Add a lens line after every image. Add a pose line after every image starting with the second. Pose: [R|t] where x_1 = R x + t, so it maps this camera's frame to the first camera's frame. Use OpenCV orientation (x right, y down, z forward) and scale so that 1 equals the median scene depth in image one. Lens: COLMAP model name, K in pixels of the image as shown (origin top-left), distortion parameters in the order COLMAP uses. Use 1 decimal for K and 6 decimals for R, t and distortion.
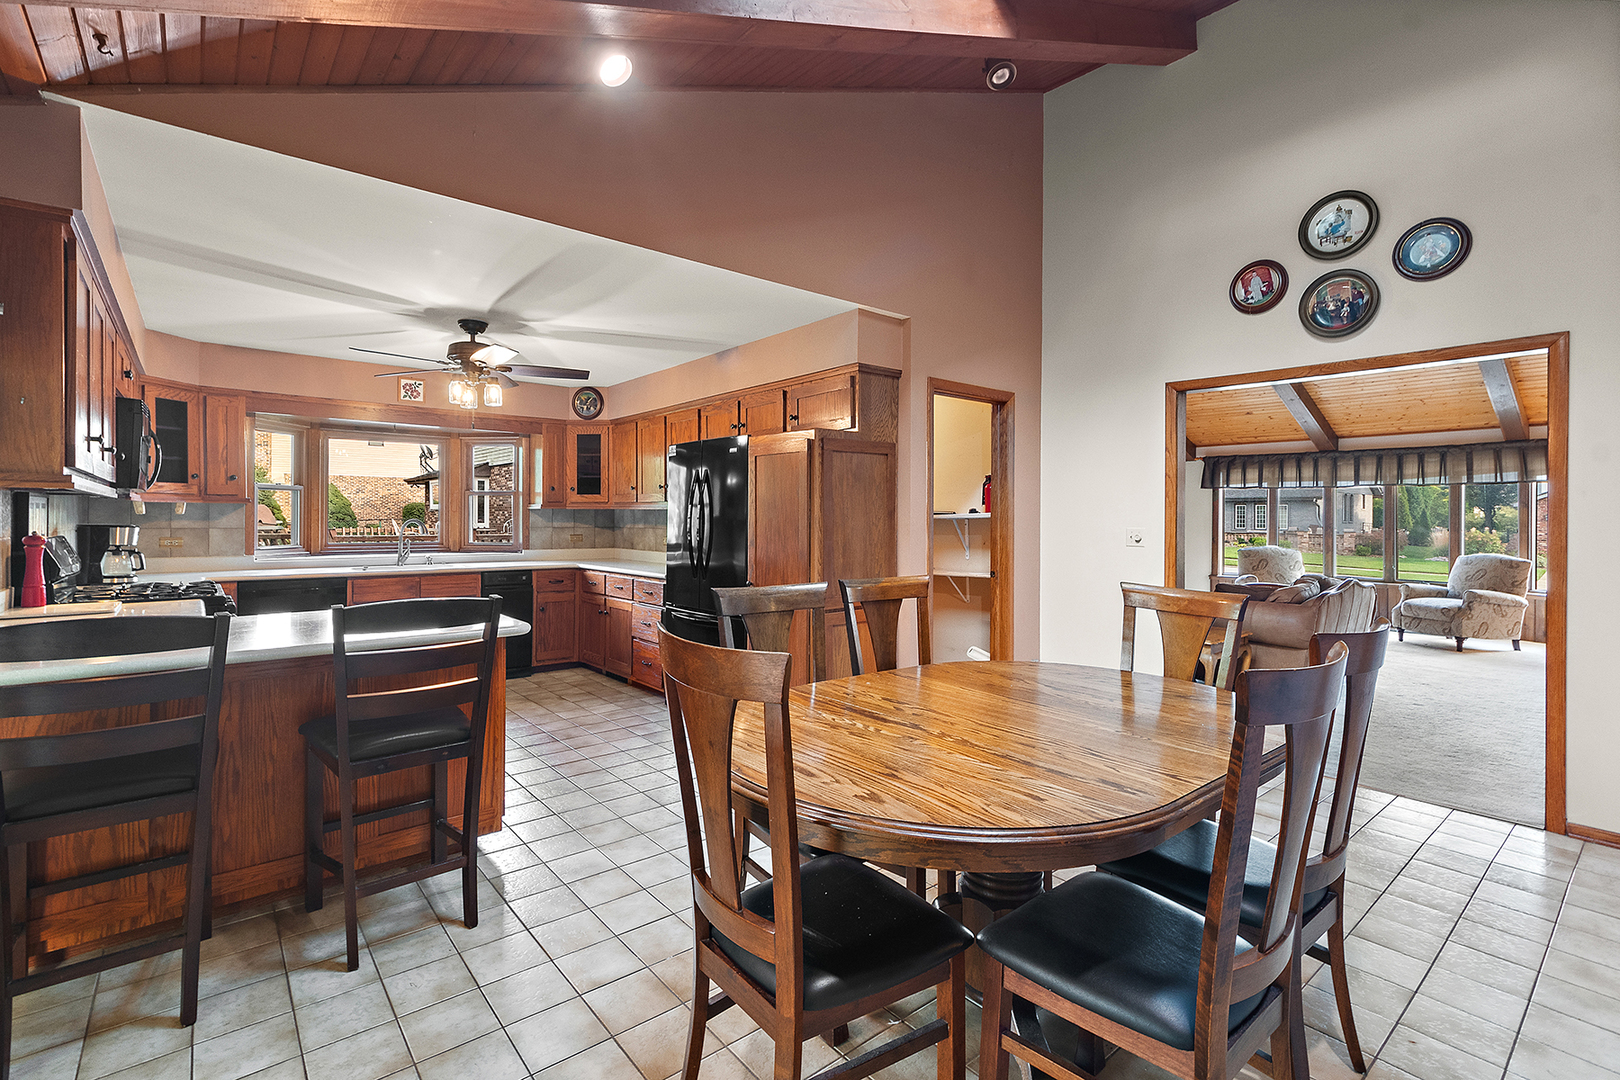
lens RADIAL K [[743.6, 0, 810.5], [0, 743.6, 517.6], [0, 0, 1]] dist [0.002355, 0.002940]
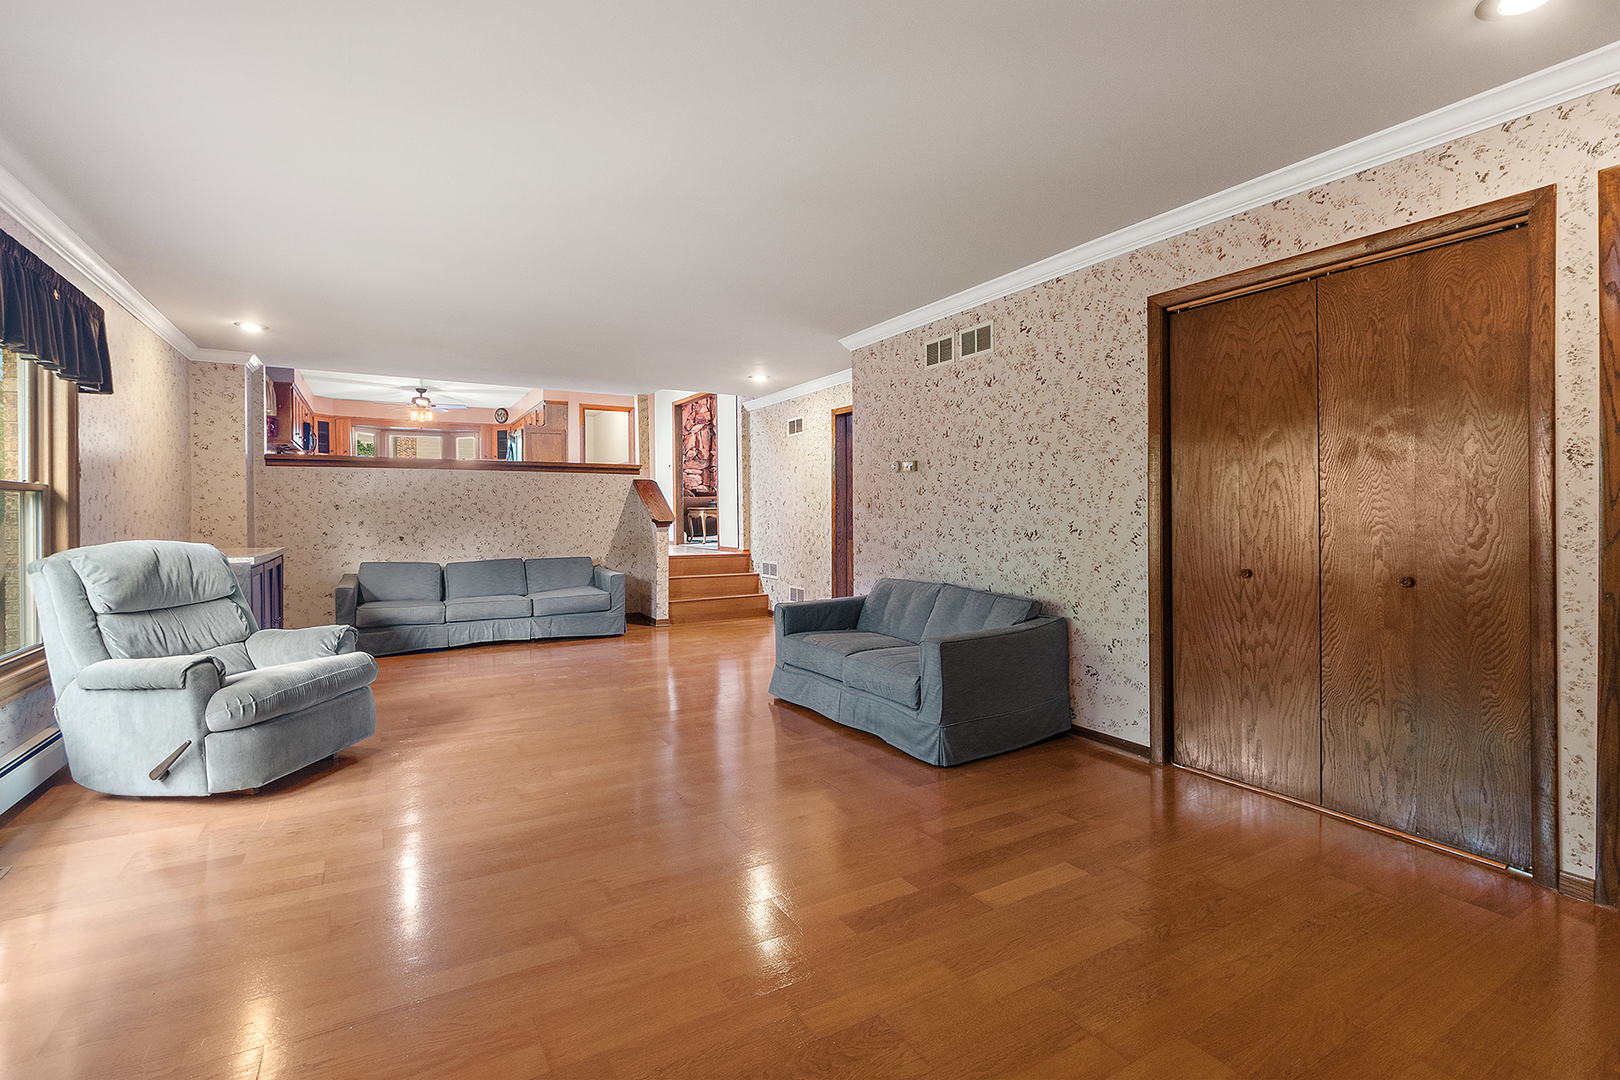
lens RADIAL K [[743.6, 0, 806.0], [0, 743.6, 514.3], [0, 0, 1]] dist [0.002355, 0.002940]
pose [[0.986191, -0.012037, -0.165171, 0.764008], [0.012147, 0.999926, -0.000343, 0.115868], [0.165163, -0.001668, 0.986265, -0.799125]]
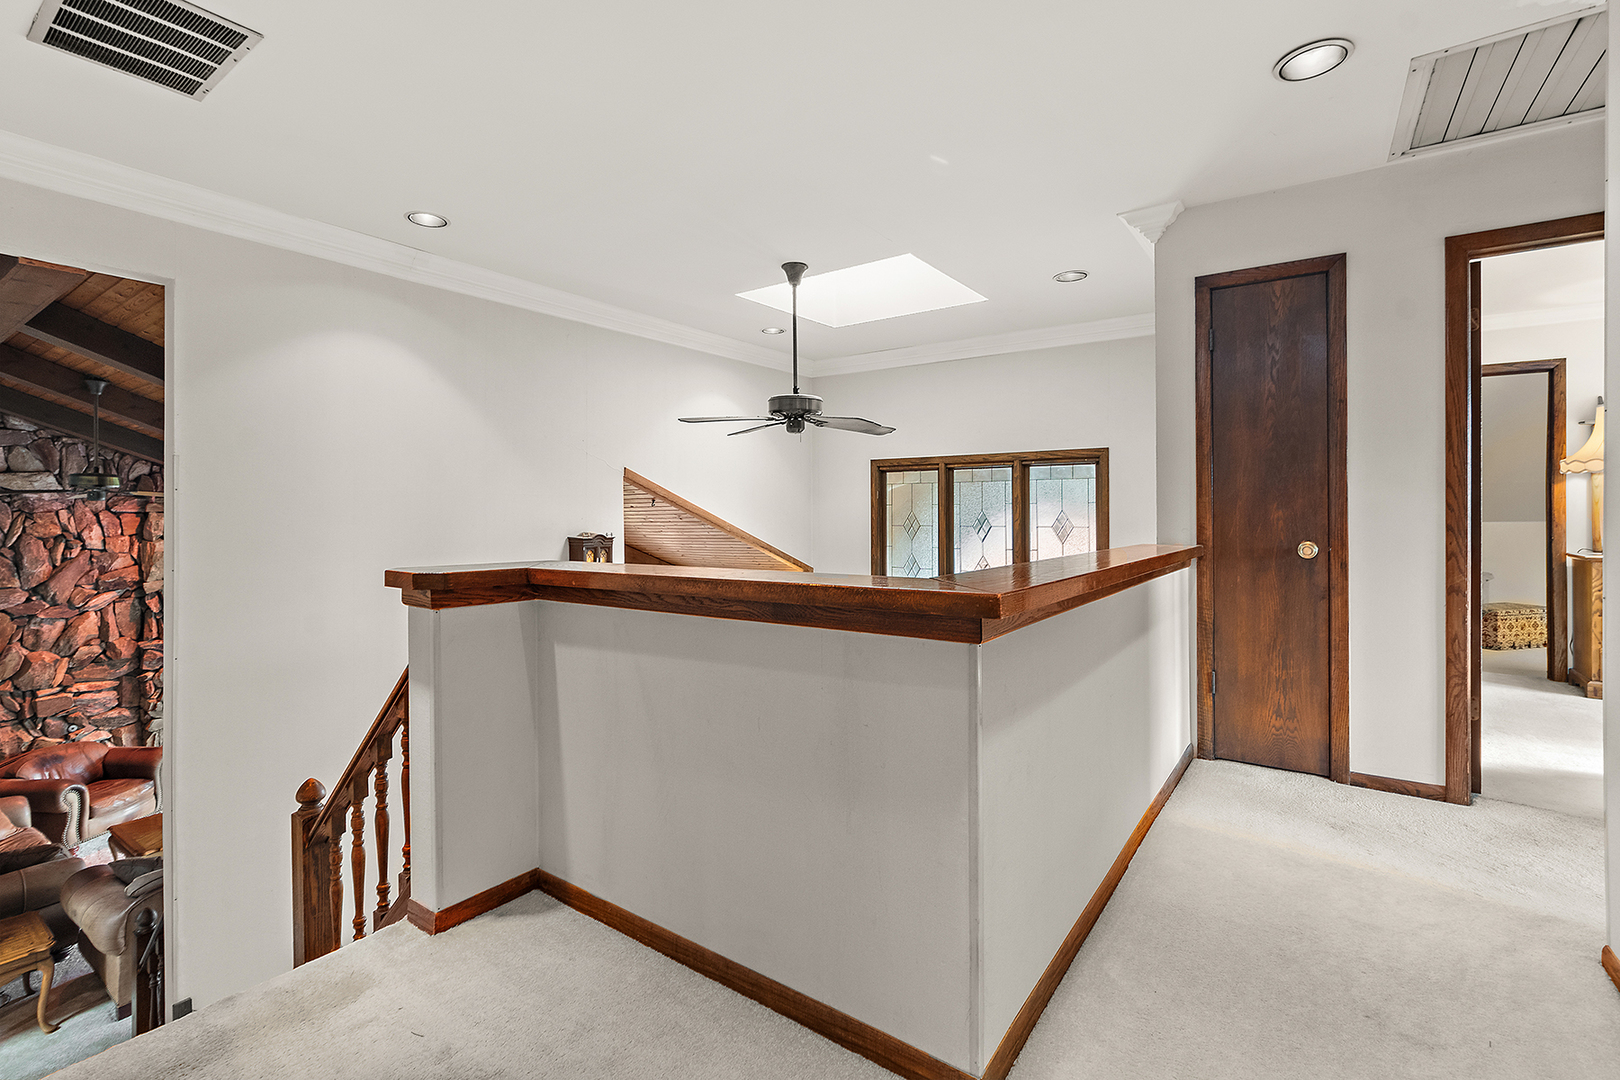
lens RADIAL K [[743.6, 0, 802.0], [0, 743.6, 525.5], [0, 0, 1]] dist [0.002355, 0.002940]
pose [[0.975083, -0.007154, 0.221726, 0.858238], [0.003589, 0.999858, 0.016477, -0.247379], [-0.221812, -0.015271, 0.974970, -0.059505]]
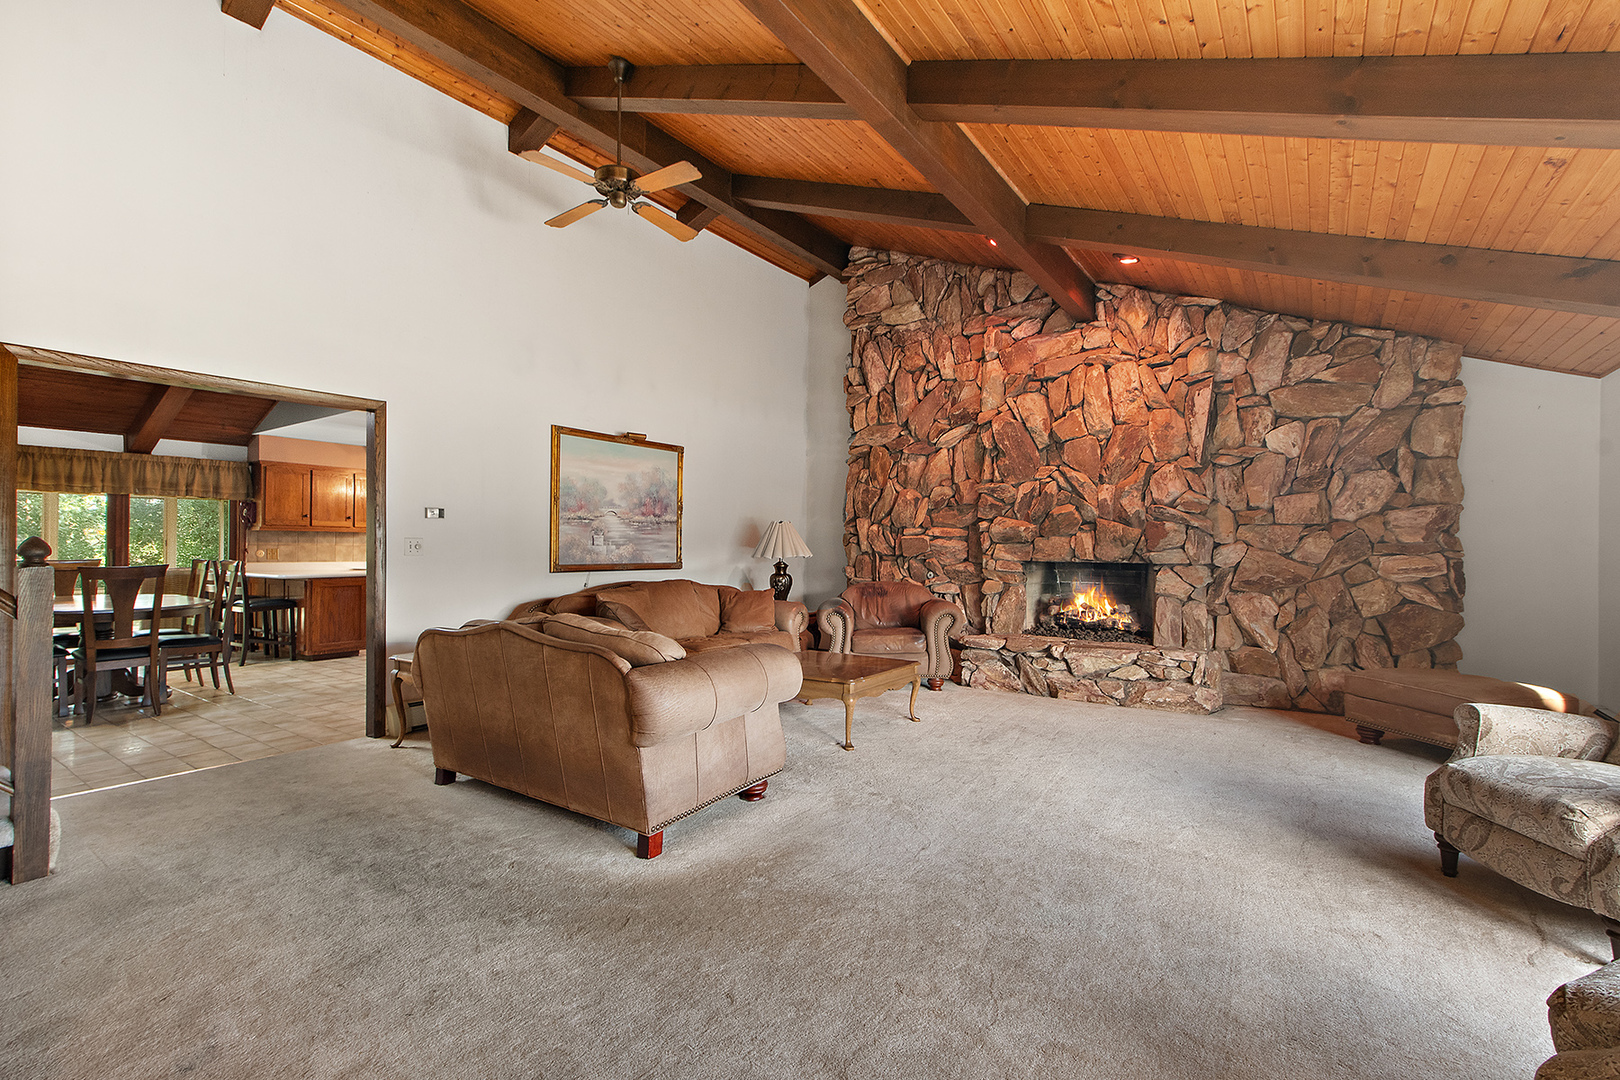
lens RADIAL K [[743.6, 0, 801.3], [0, 743.6, 538.5], [0, 0, 1]] dist [0.002355, 0.002940]
pose [[0.249466, -0.018144, -0.968214, 0.977972], [-0.005173, 0.999785, -0.020069, 0.020031], [0.968370, 0.010016, 0.249319, 0.774252]]
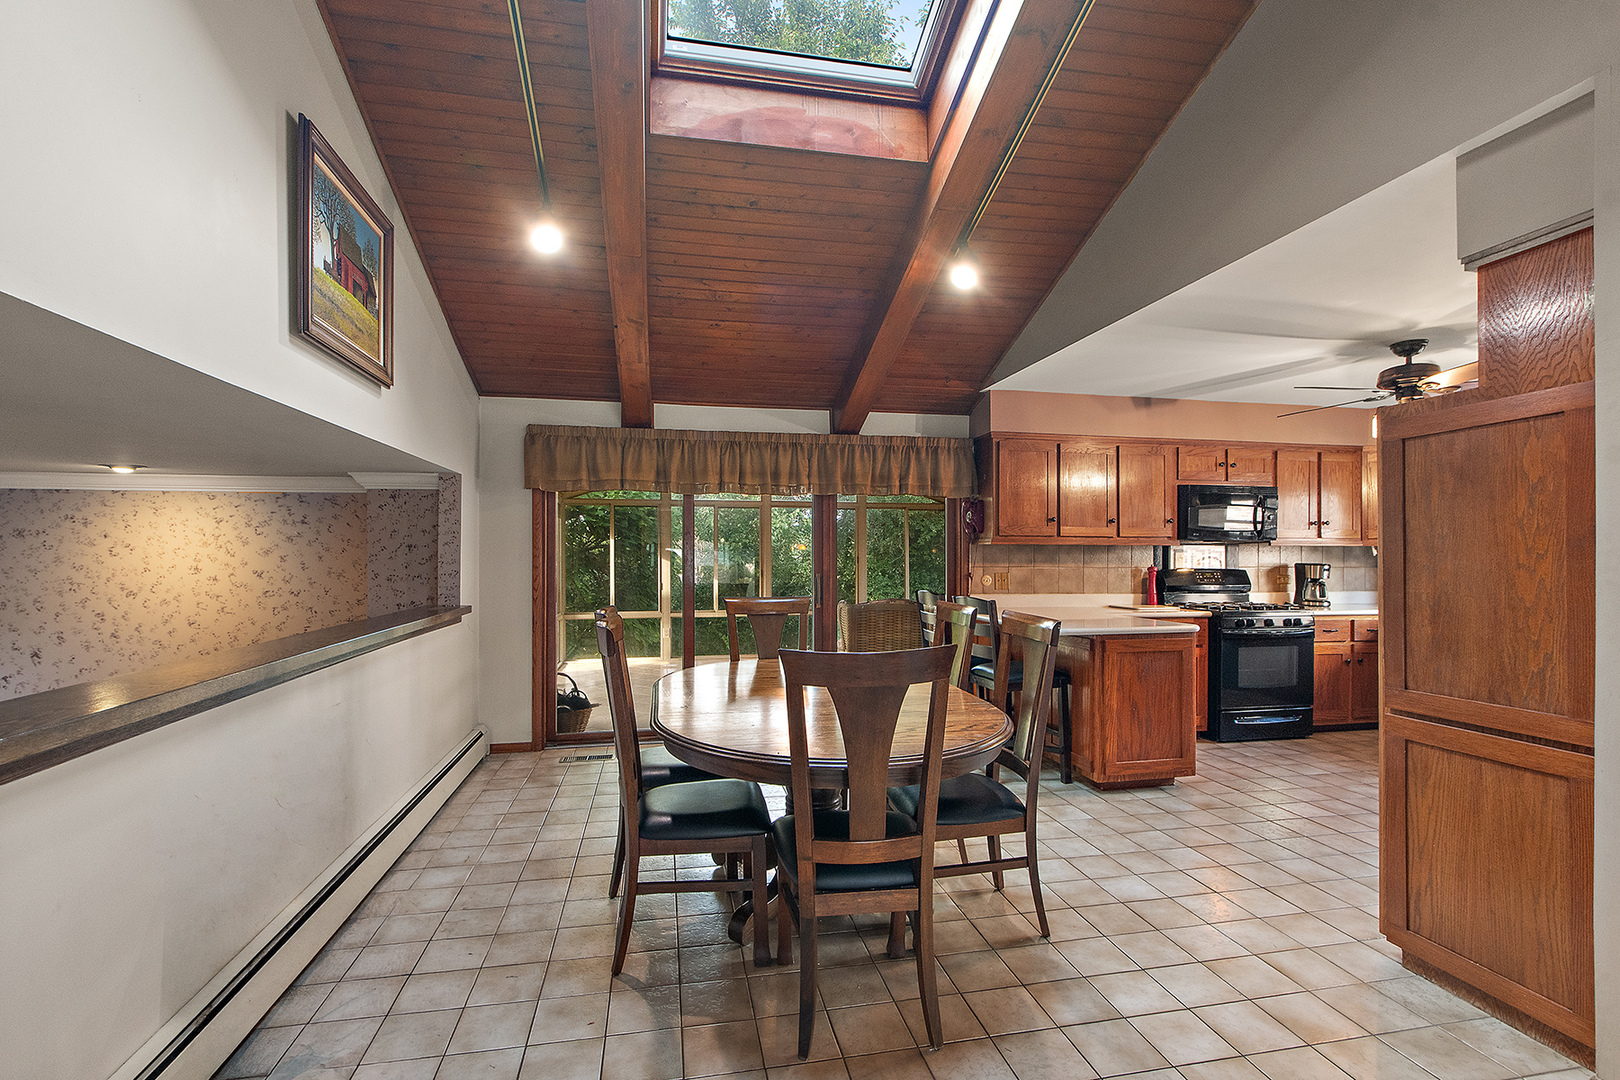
lens RADIAL K [[743.6, 0, 799.6], [0, 743.6, 557.2], [0, 0, 1]] dist [0.002355, 0.002940]
pose [[-0.480664, -0.004959, -0.876891, 0.401635], [-0.008014, 0.999967, -0.001262, 0.004114], [0.876868, 0.006420, -0.480688, 0.449804]]
